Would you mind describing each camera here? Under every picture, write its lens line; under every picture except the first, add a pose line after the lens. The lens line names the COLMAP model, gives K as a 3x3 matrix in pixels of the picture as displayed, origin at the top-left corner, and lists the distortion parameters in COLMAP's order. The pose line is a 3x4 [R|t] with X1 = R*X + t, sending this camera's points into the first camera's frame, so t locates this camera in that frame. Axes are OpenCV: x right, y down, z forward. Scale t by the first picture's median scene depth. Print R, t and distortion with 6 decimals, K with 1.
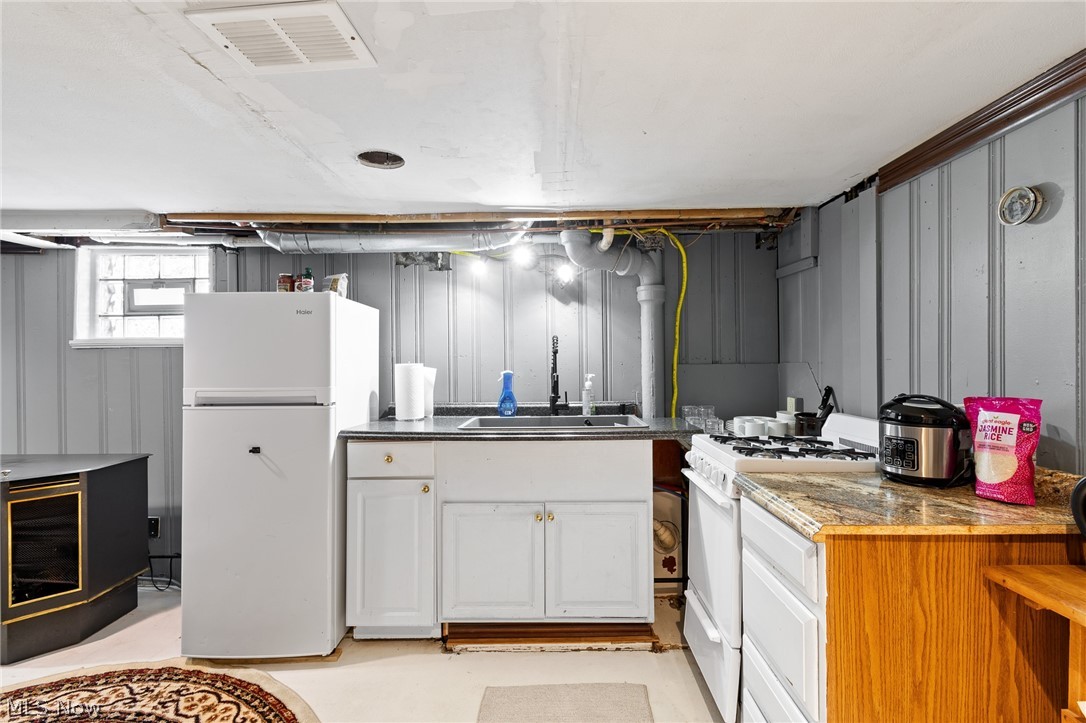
lens RADIAL K [[501.8, 0, 545.4], [0, 501.8, 358.0], [0, 0, 1]] dist [0.001923, 0.000376]
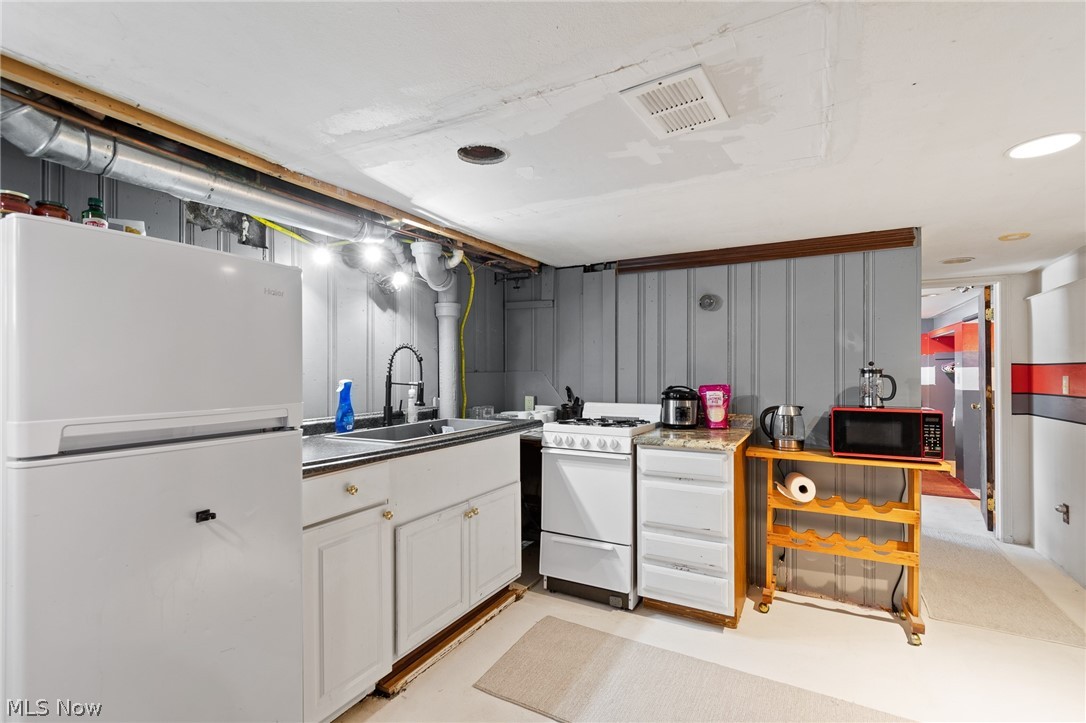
lens RADIAL K [[500.5, 0, 550.1], [0, 500.5, 367.0], [0, 0, 1]] dist [0.010946, 0.000268]
pose [[0.462106, 0.010491, 0.886762, -0.863849], [-0.005089, 0.999945, -0.009179, 0.012165], [-0.886810, -0.000271, 0.462134, 0.347132]]
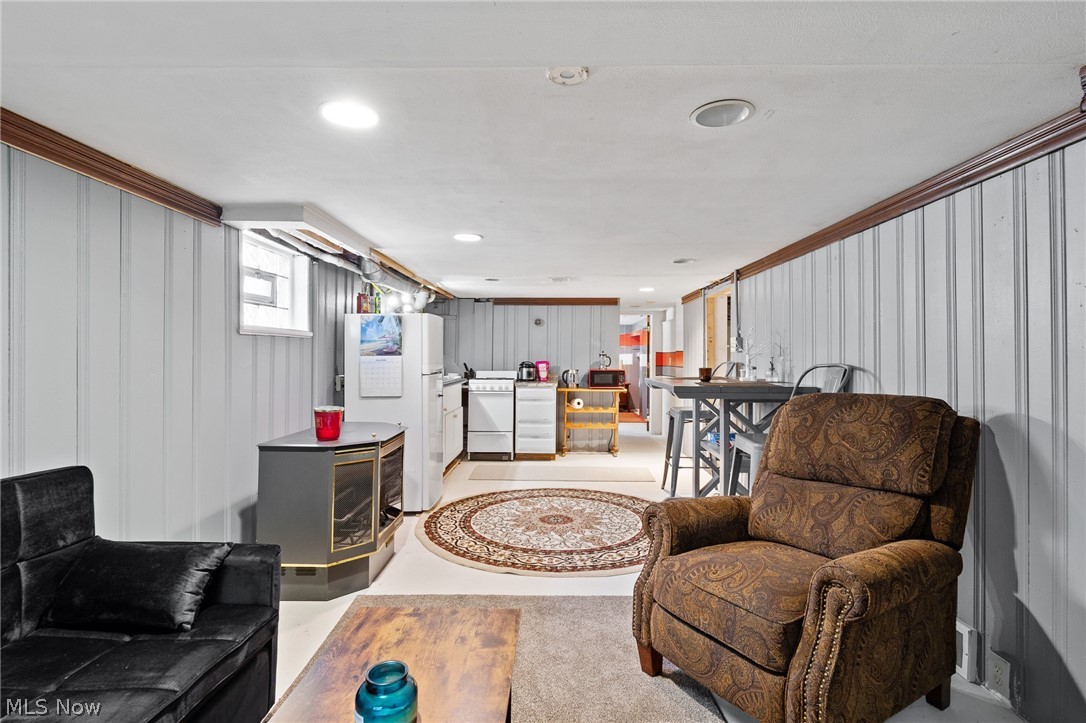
lens RADIAL K [[501.8, 0, 545.4], [0, 501.8, 358.0], [0, 0, 1]] dist [0.001923, 0.000376]
pose [[0.017336, 0.000917, 0.999849, -2.394277], [-0.010274, 0.999947, -0.000739, 0.029381], [-0.999797, -0.010259, 0.017344, 0.506308]]
